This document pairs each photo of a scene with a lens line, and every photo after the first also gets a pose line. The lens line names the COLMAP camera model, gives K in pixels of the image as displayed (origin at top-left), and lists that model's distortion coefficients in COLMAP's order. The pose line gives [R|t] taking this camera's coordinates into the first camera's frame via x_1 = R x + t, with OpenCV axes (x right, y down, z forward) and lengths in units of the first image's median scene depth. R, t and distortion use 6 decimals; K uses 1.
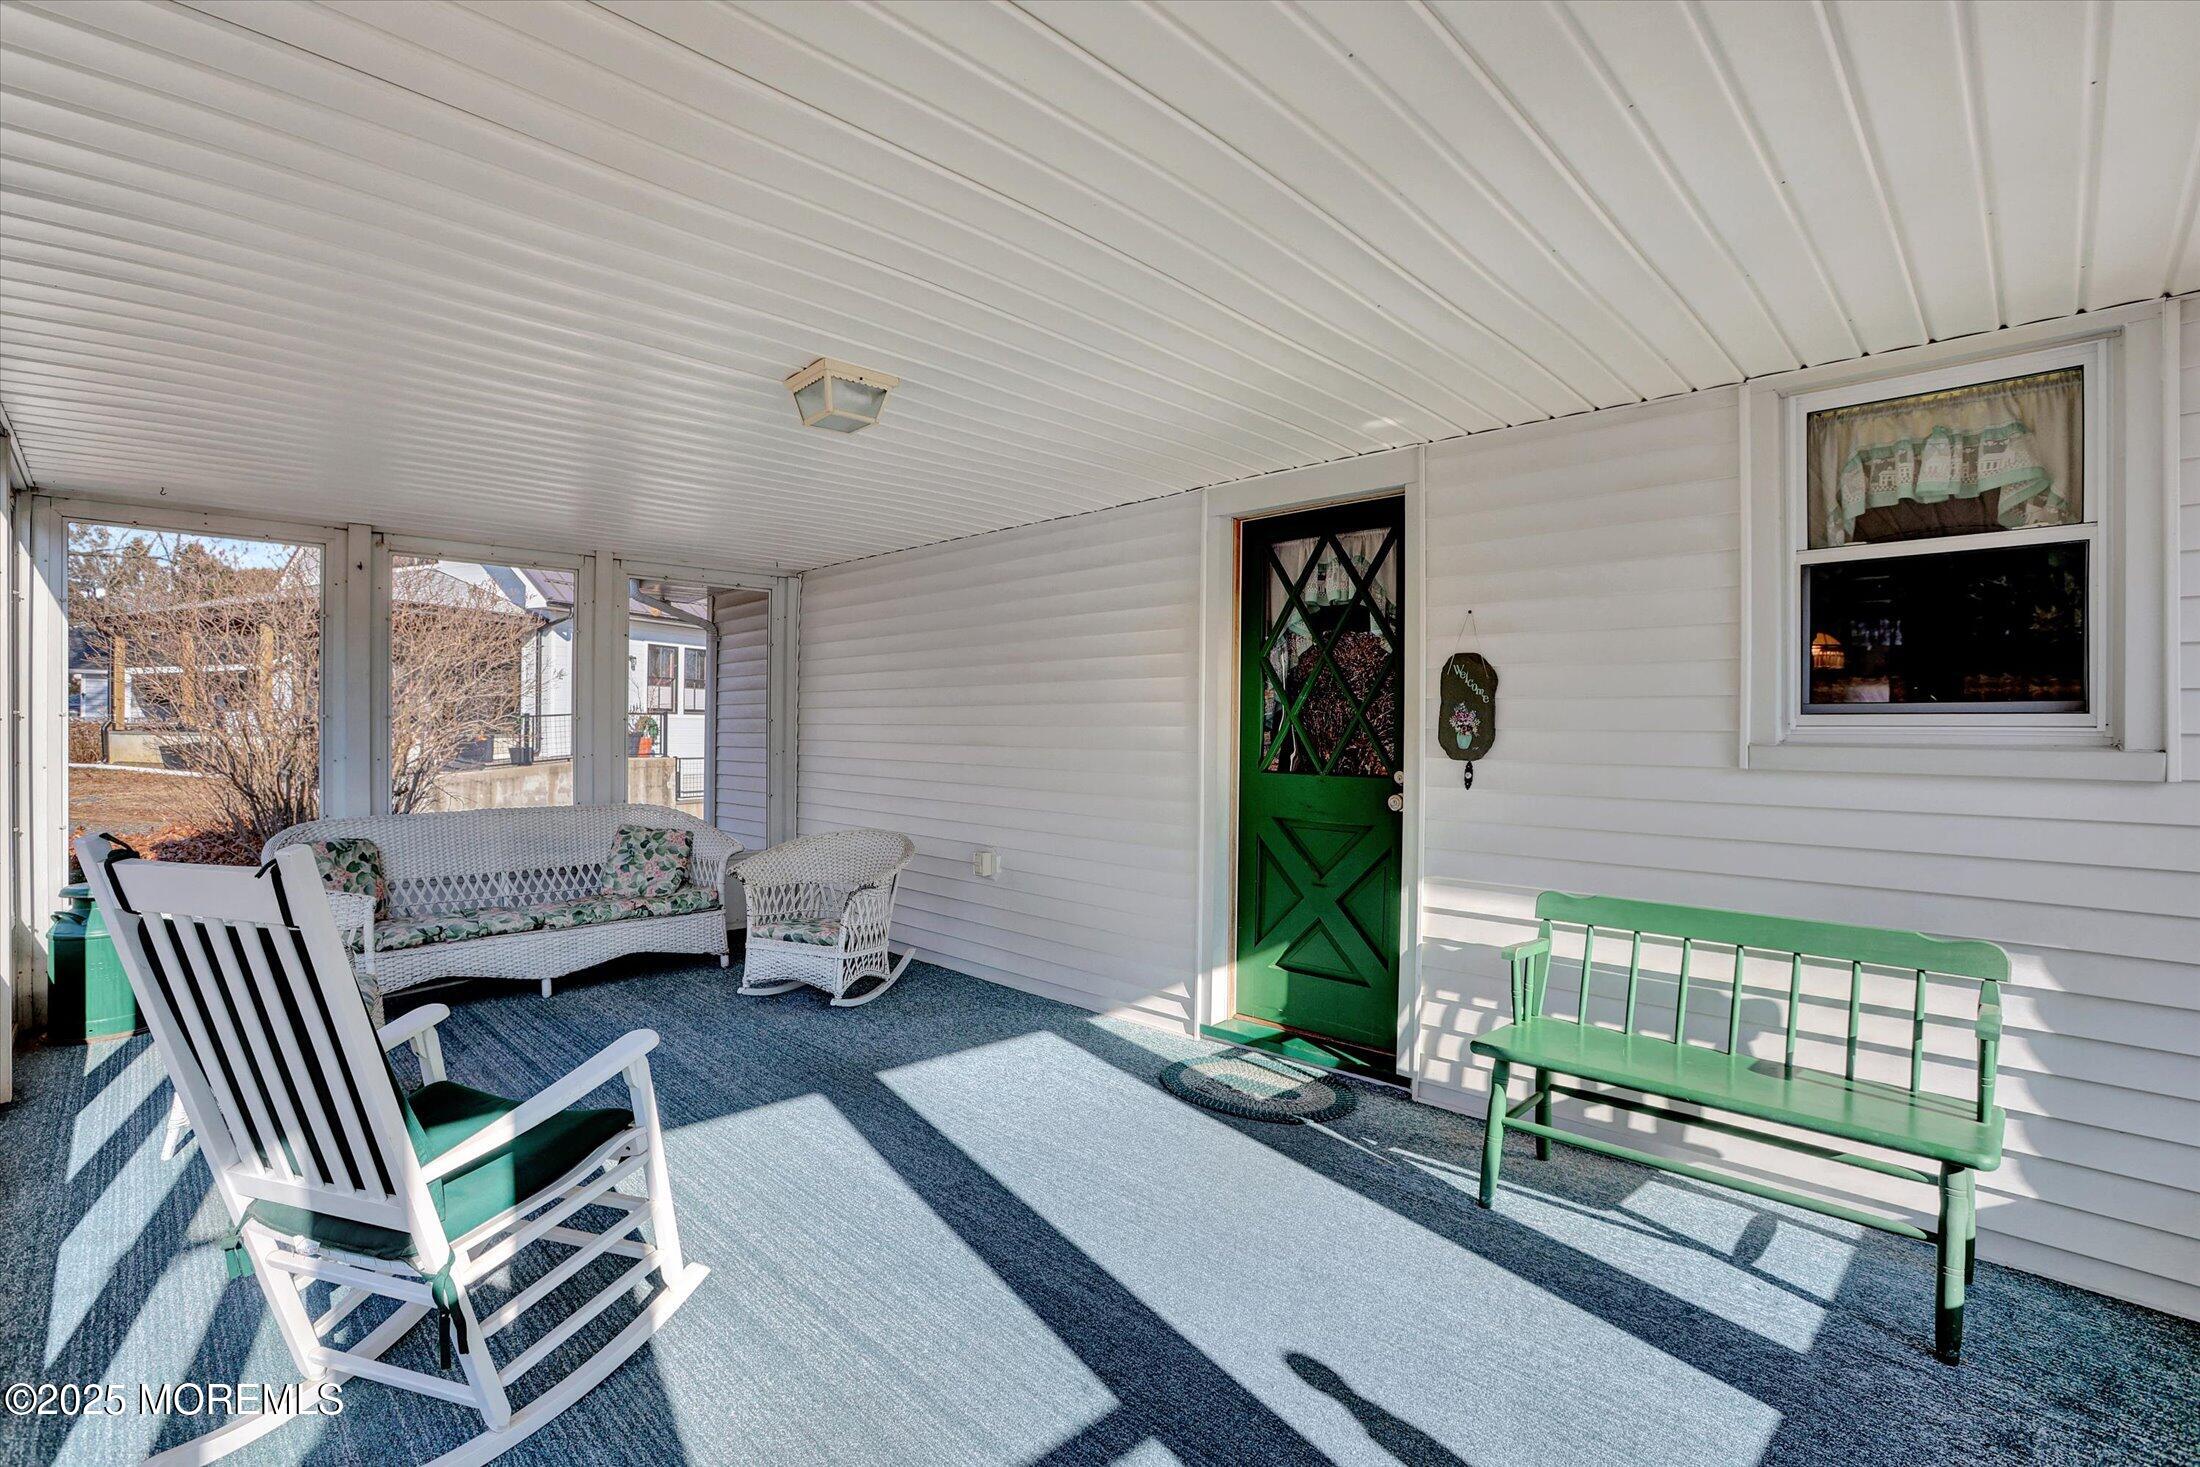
lens RADIAL K [[988.7, 0, 1086.2], [0, 988.7, 743.3], [0, 0, 1]] dist [-0.055545, 0.000301]
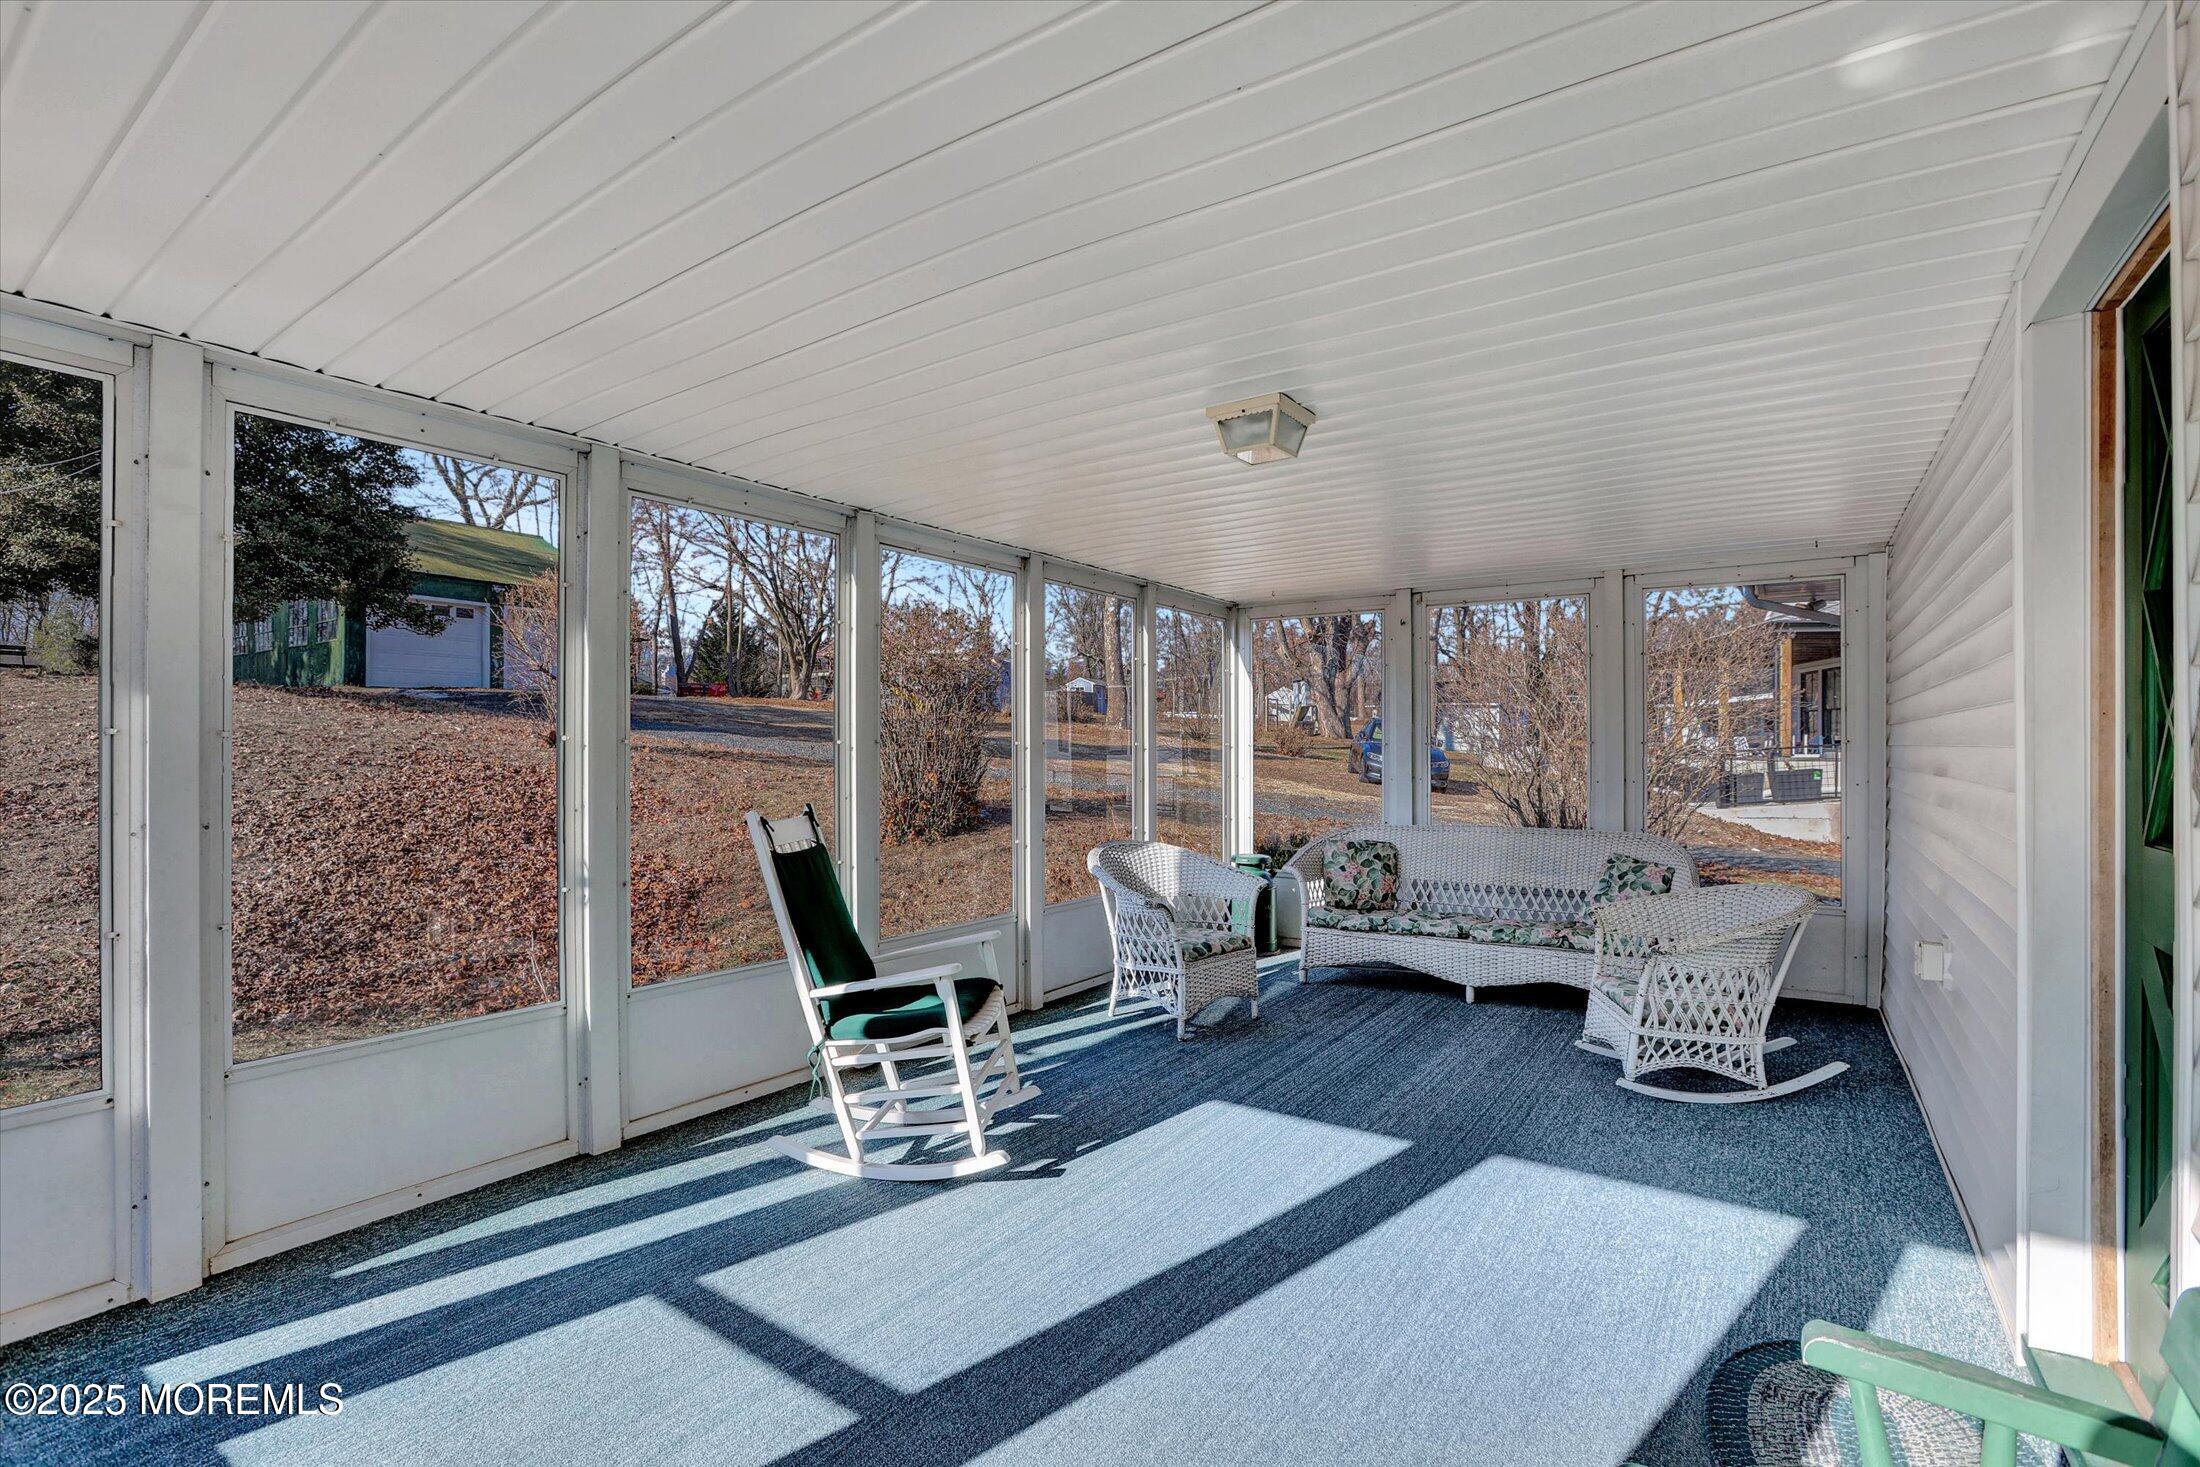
lens RADIAL K [[988.7, 0, 1086.2], [0, 988.7, 743.3], [0, 0, 1]] dist [-0.055545, 0.000301]
pose [[0.171951, -0.017953, -0.984942, 0.460417], [-0.007653, 0.999779, -0.019560, -0.001118], [0.985076, 0.010901, 0.171775, 0.413712]]
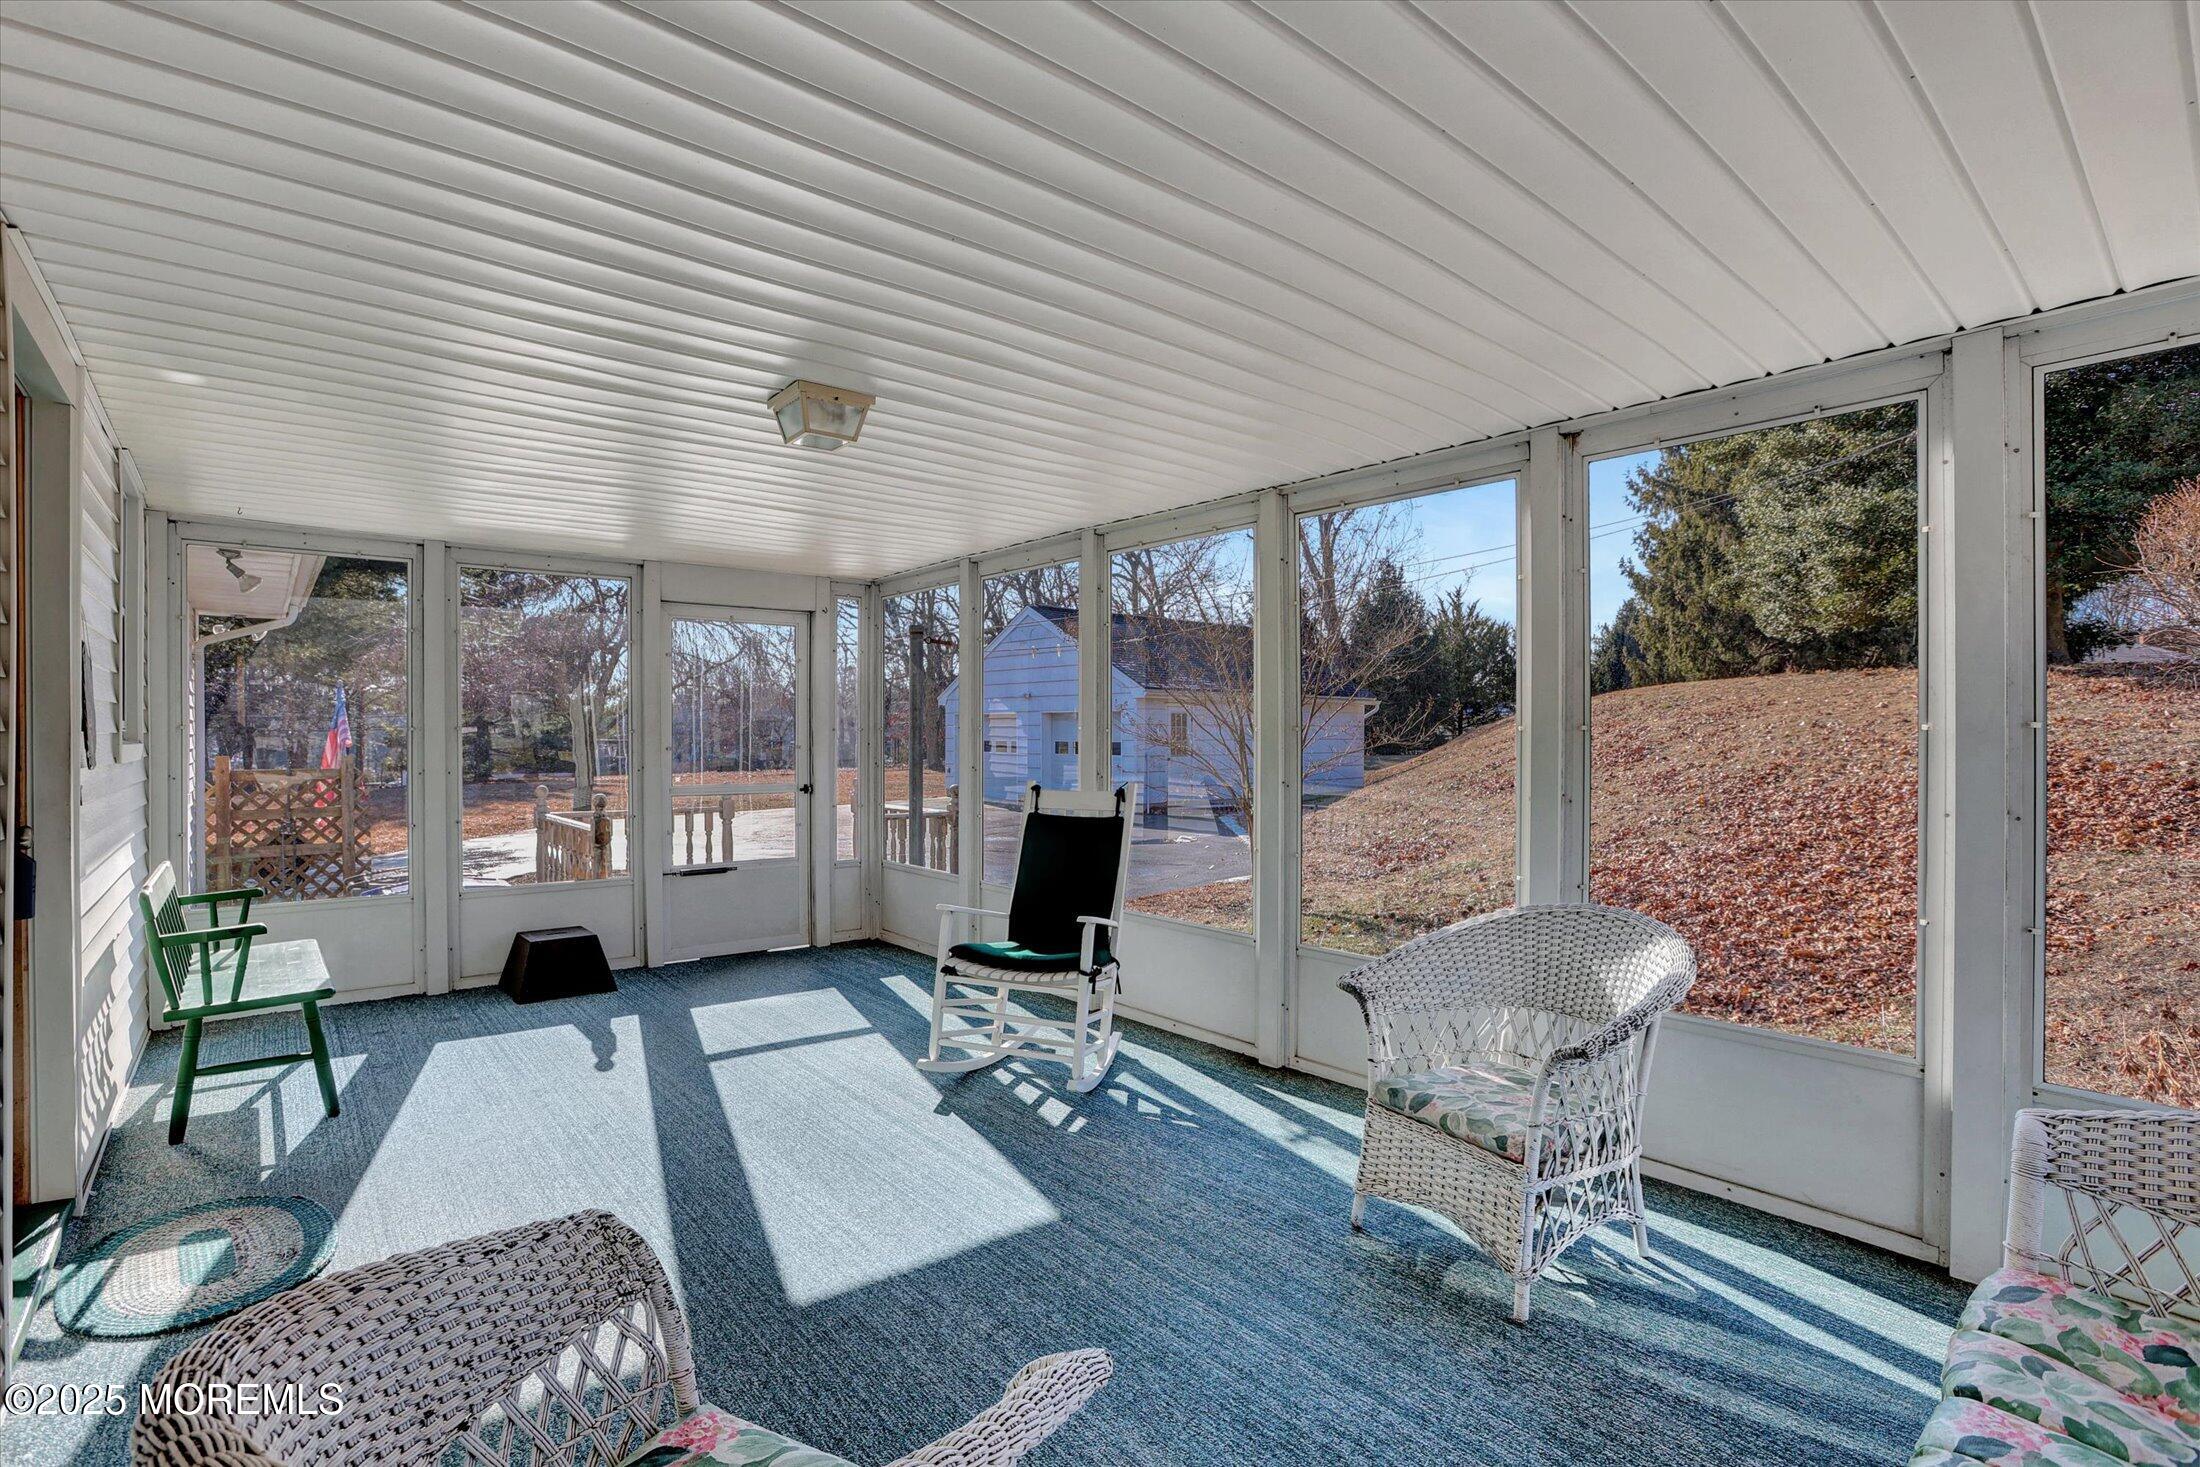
lens RADIAL K [[988.7, 0, 1086.2], [0, 988.7, 743.3], [0, 0, 1]] dist [-0.055545, 0.000301]
pose [[-0.997661, -0.011420, 0.067394, -0.383136], [-0.010583, 0.999863, 0.012761, -0.018246], [-0.067530, 0.012018, -0.997645, 1.278014]]
